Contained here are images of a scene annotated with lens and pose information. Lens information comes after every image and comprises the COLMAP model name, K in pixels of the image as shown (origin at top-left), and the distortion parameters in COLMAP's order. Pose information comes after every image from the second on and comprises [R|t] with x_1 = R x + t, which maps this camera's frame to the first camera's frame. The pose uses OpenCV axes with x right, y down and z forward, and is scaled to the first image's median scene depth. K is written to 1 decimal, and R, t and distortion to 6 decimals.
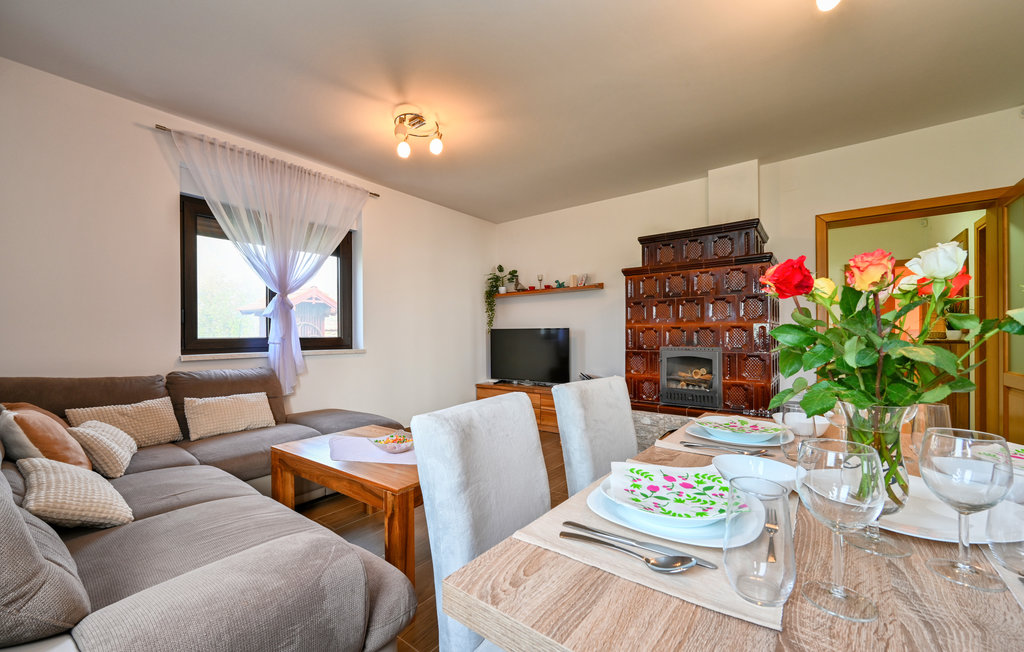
lens RADIAL K [[403.4, 0, 509.5], [0, 403.4, 340.5], [0, 0, 1]] dist [-0.000115, -0.000115]
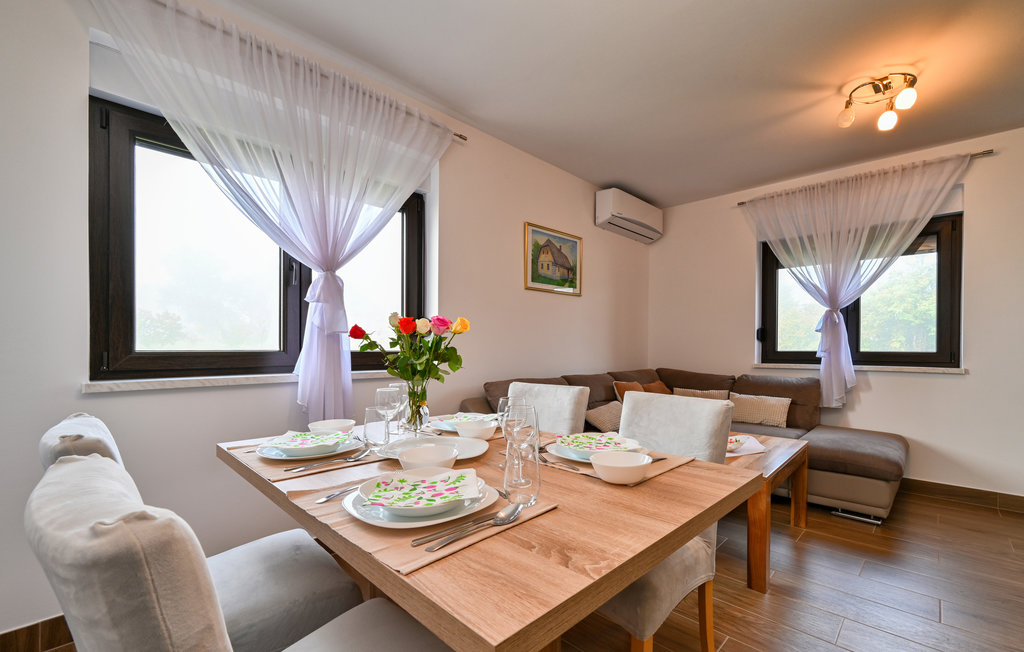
lens RADIAL K [[429.7, 0, 537.1], [0, 429.7, 353.2], [0, 0, 1]] dist [-0.000503, -0.000535]
pose [[-0.080293, 0.016885, -0.996628, 0.544983], [-0.017672, 0.999675, 0.018361, -0.008316], [0.996615, 0.019087, -0.079969, 0.311701]]
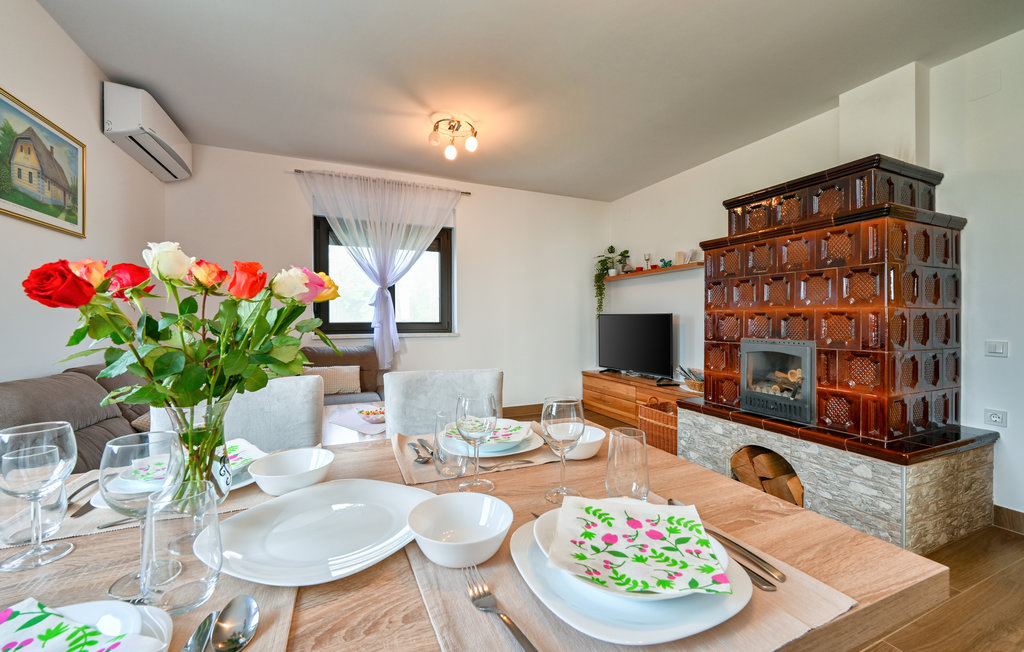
lens RADIAL K [[411.4, 0, 512.0], [0, 411.4, 326.0], [0, 0, 1]] dist [-0.002659, 0.000268]
pose [[0.879967, 0.012391, -0.474873, 0.347877], [-0.010406, 0.999923, 0.006809, -0.008100], [0.474921, -0.001050, 0.880028, 0.078523]]
